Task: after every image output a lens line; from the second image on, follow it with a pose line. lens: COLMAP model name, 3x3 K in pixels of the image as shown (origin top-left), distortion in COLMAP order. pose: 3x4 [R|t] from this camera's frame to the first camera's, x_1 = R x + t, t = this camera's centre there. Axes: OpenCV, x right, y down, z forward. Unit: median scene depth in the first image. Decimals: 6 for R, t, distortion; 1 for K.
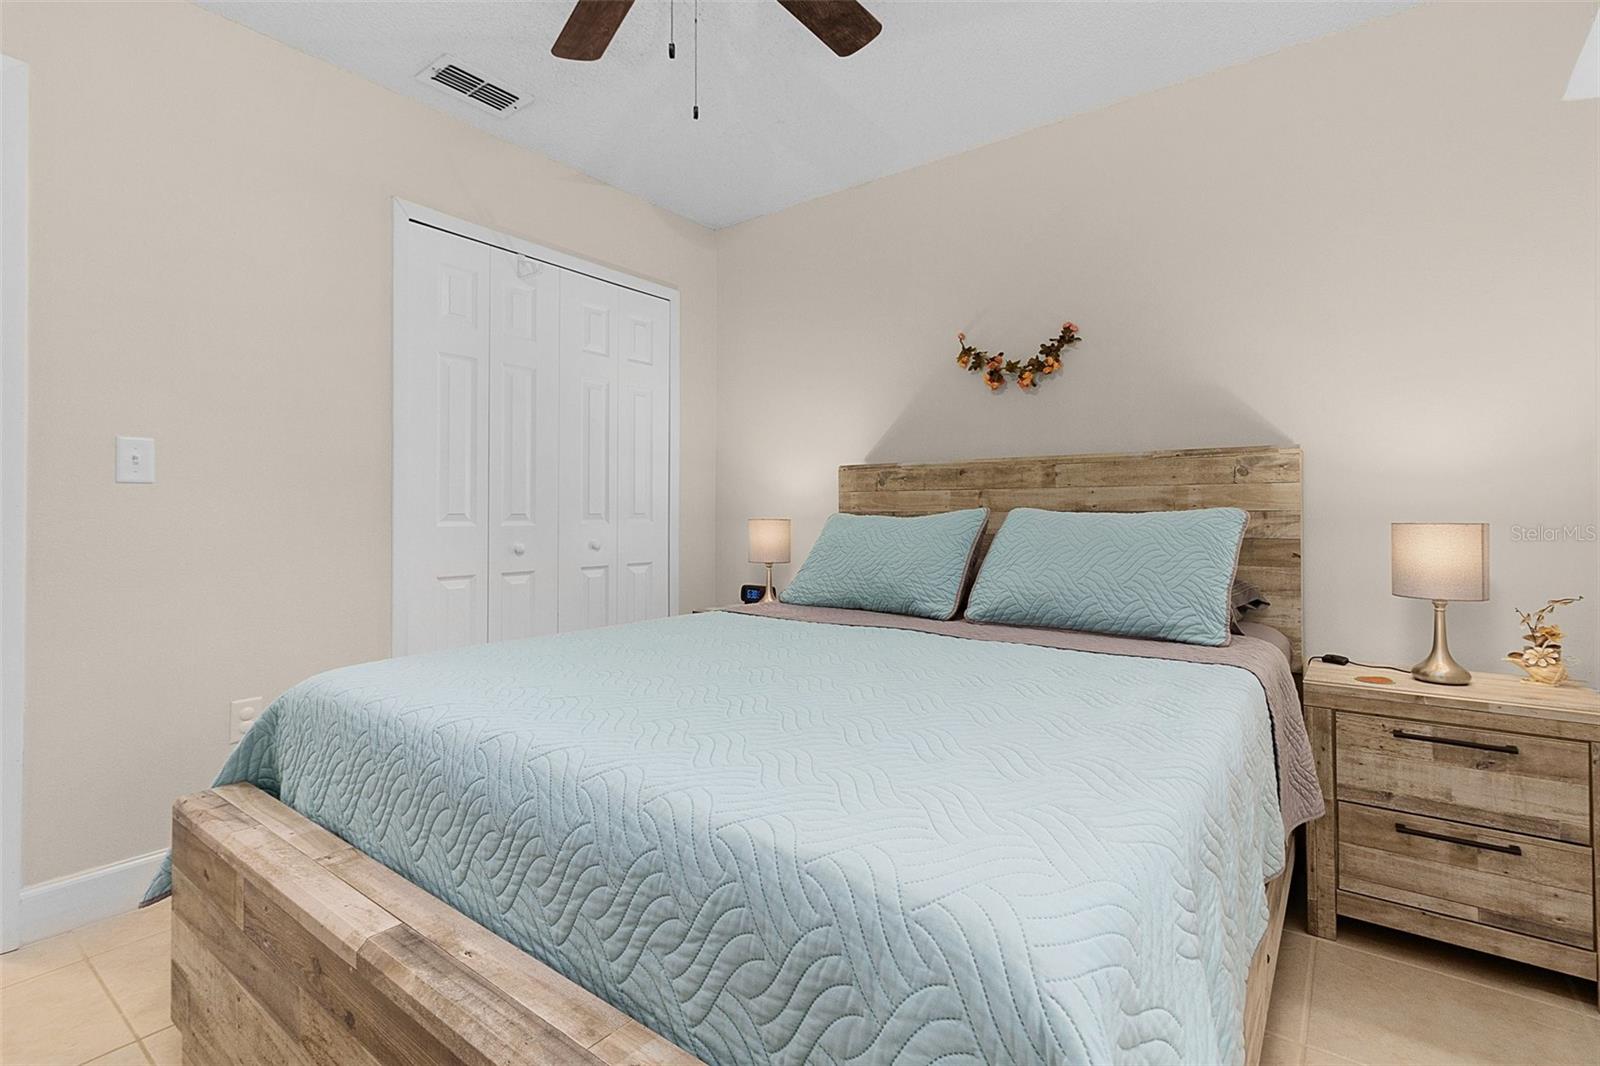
lens RADIAL K [[748.5, 0, 799.1], [0, 748.5, 527.8], [0, 0, 1]] dist [0.000932, 0.000146]
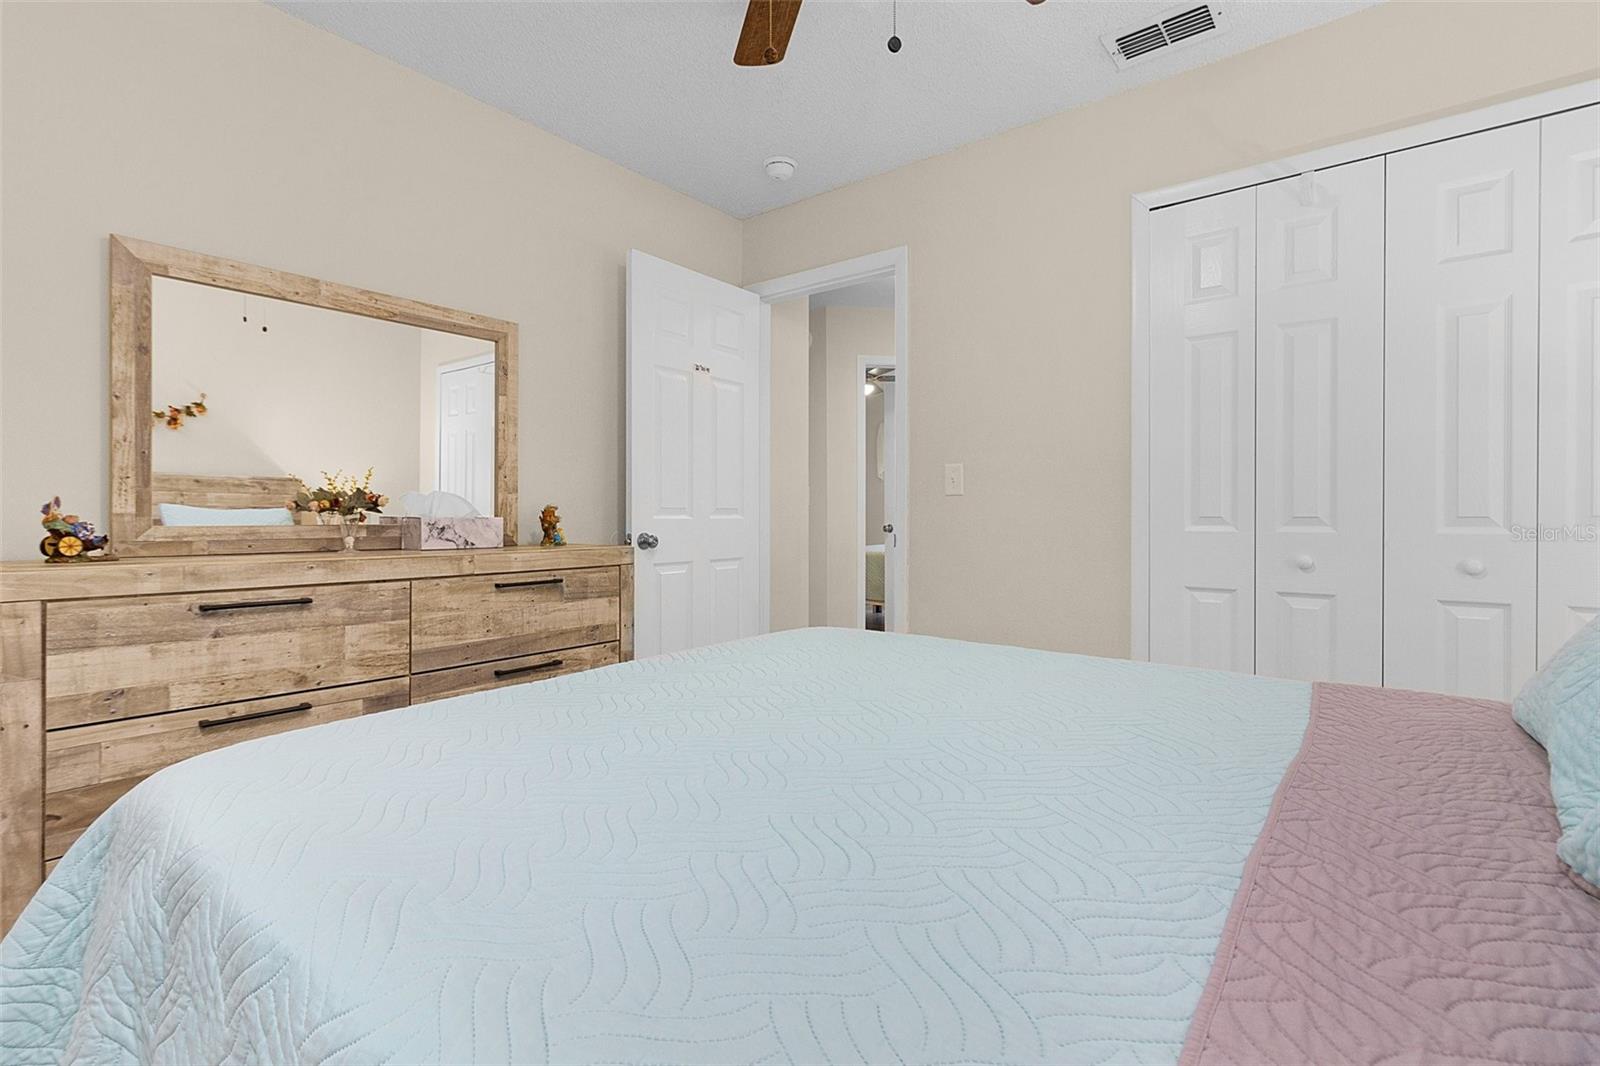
lens RADIAL K [[748.5, 0, 801.6], [0, 748.5, 525.4], [0, 0, 1]] dist [0.000932, 0.000146]
pose [[-0.019376, 0.008940, -0.999772, 1.642132], [-0.020039, 0.999756, 0.009328, -0.028410], [0.999611, 0.020215, -0.019192, 2.124992]]
